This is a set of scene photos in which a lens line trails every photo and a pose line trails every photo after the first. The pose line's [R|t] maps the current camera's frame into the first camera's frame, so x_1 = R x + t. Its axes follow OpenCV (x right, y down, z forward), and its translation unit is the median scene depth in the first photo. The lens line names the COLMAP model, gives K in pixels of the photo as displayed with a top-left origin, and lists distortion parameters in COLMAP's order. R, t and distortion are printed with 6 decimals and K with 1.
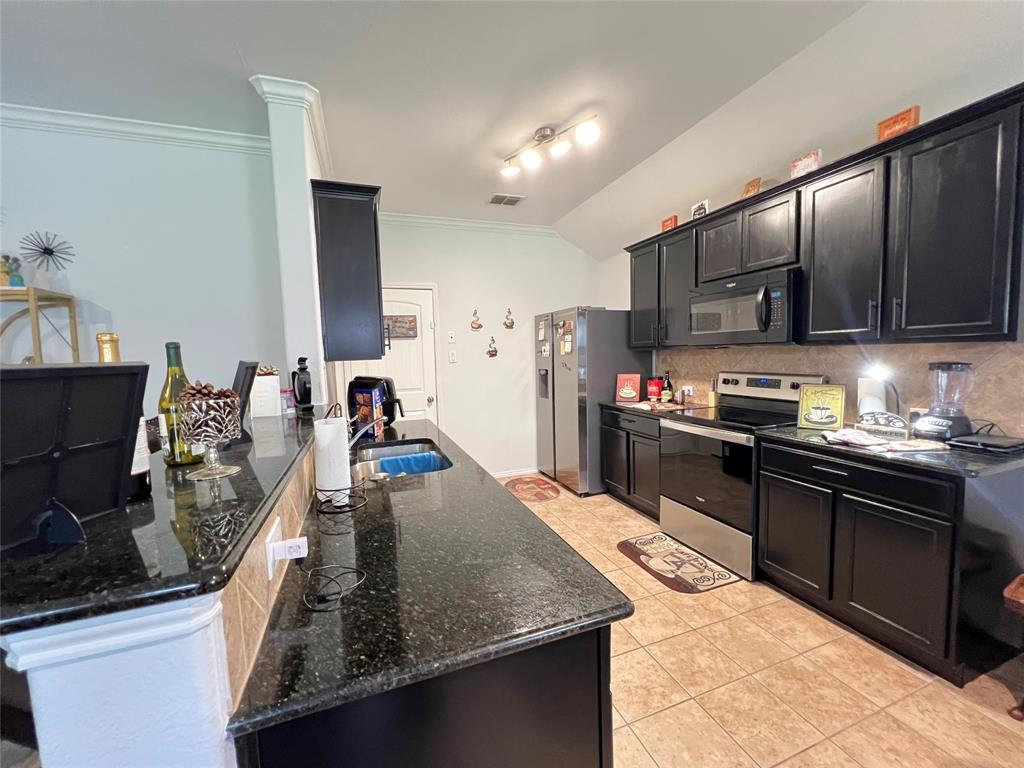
lens RADIAL K [[411.1, 0, 514.9], [0, 411.1, 381.5], [0, 0, 1]] dist [0.002509, -0.000065]
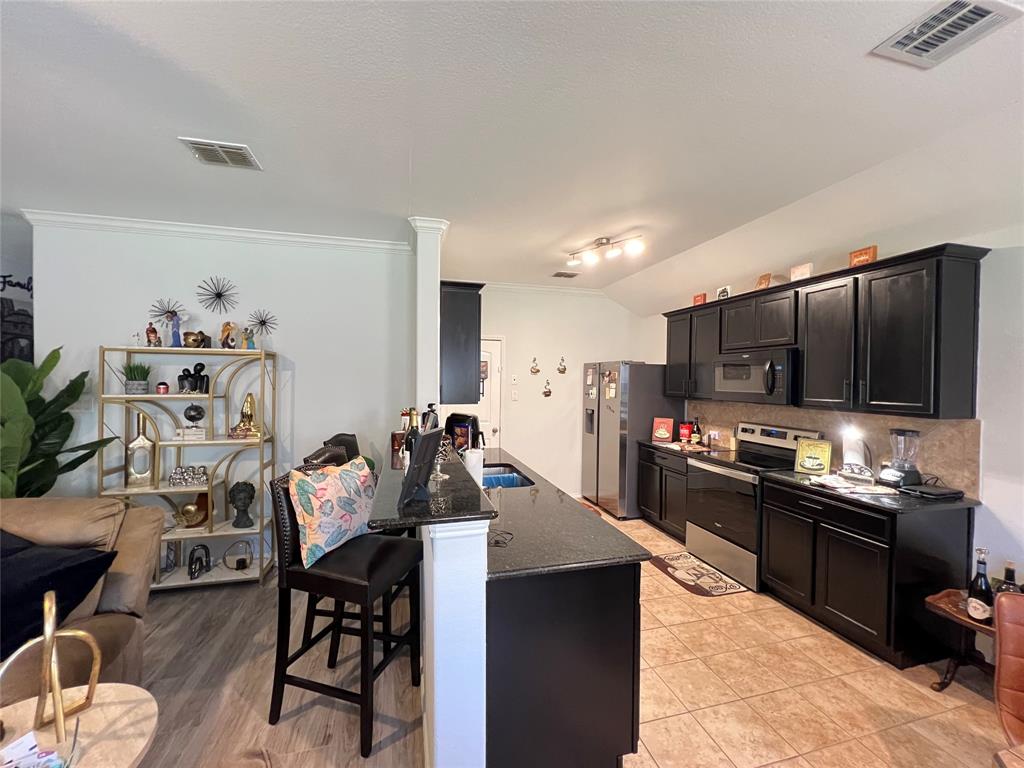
lens RADIAL K [[411.1, 0, 515.3], [0, 411.1, 382.3], [0, 0, 1]] dist [0.002509, -0.000065]
pose [[0.995190, 0.039709, -0.089559, -0.076691], [-0.045111, 0.997231, -0.059120, -0.050355], [0.086963, 0.062876, 0.994225, -0.365230]]
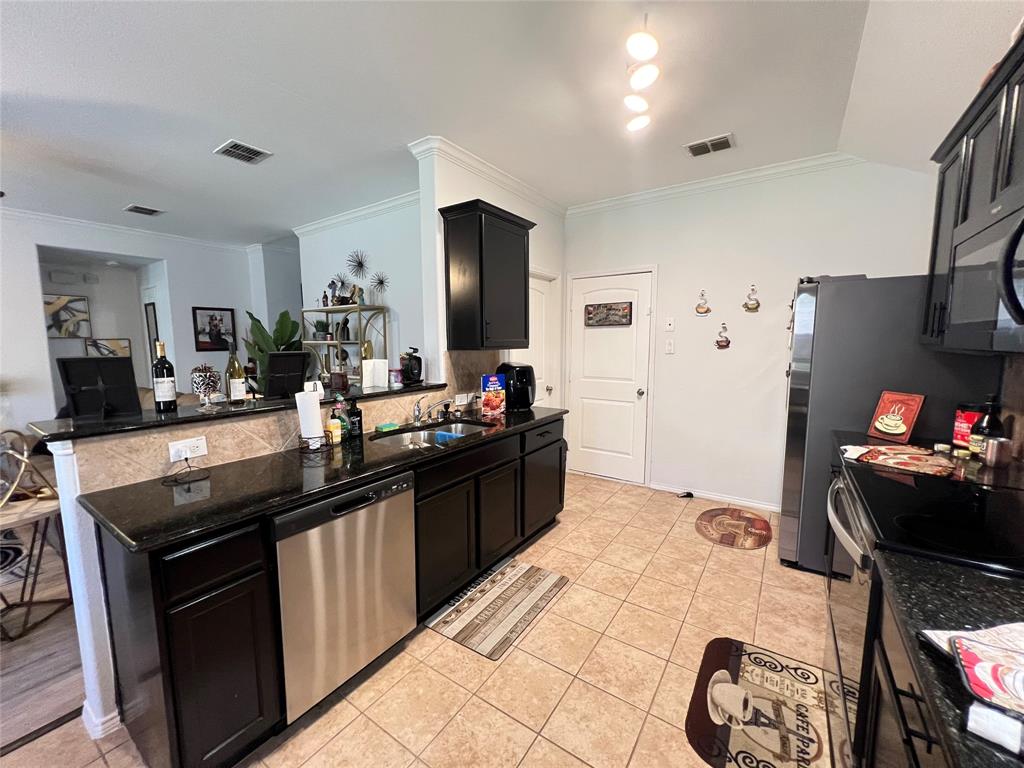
lens RADIAL K [[411.1, 0, 512.6], [0, 411.1, 381.8], [0, 0, 1]] dist [0.002509, -0.000065]
pose [[0.577133, 0.108099, -0.809464, 0.671782], [-0.067835, 0.994121, 0.084394, -0.068131], [0.813828, 0.006204, 0.581073, 0.397484]]
